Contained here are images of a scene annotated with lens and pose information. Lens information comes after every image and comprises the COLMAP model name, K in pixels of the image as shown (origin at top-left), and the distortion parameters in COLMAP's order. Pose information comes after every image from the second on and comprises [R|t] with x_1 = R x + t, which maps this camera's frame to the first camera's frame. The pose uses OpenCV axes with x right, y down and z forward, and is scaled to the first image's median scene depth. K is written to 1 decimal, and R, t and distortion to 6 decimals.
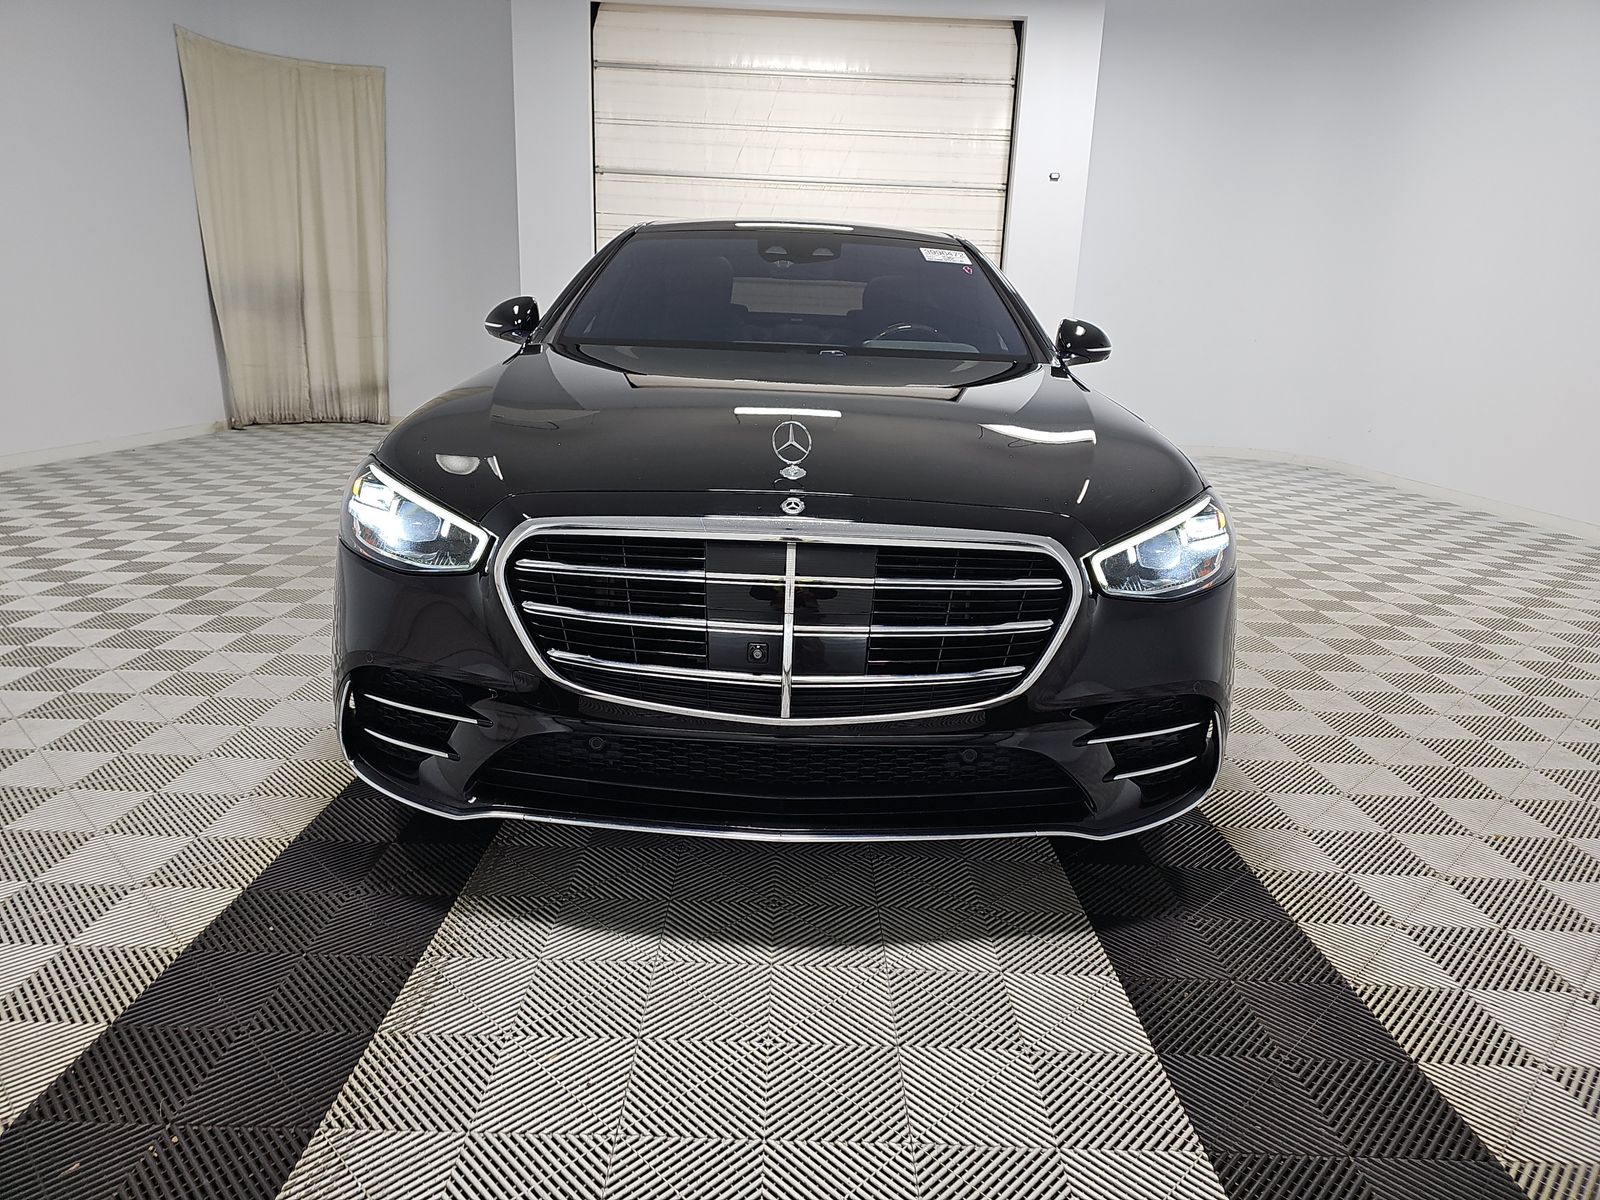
lens RADIAL K [[1031.2, 0, 797.3], [0, 1031.2, 647.5], [0, 0, 1]] dist [-0.001708, -0.001834]
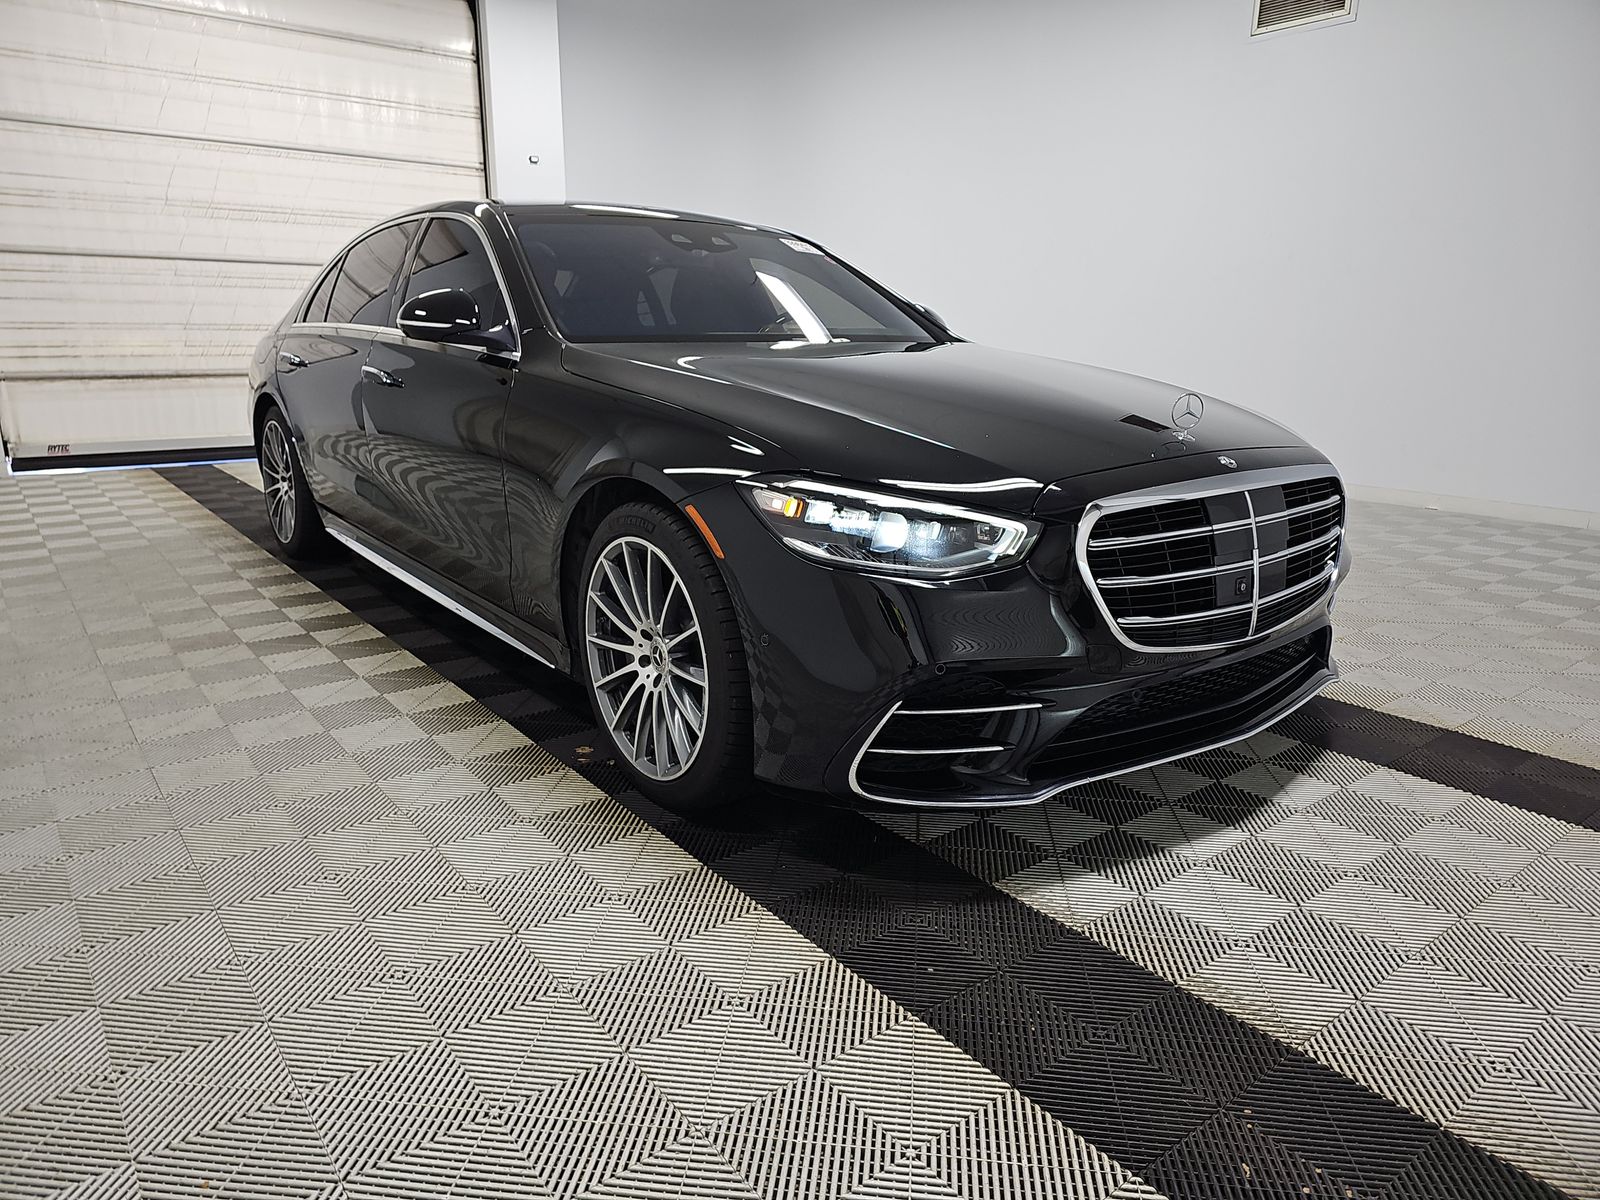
lens RADIAL K [[1065.0, 0, 800.0], [0, 1065.0, 600.0], [0, 0, 1]] dist [0.000273, -0.002701]
pose [[0.783190, -0.183248, 0.594167, -0.322103], [0.199826, 0.979072, 0.038562, -0.034986], [-0.588799, 0.088529, 0.803417, 0.079548]]
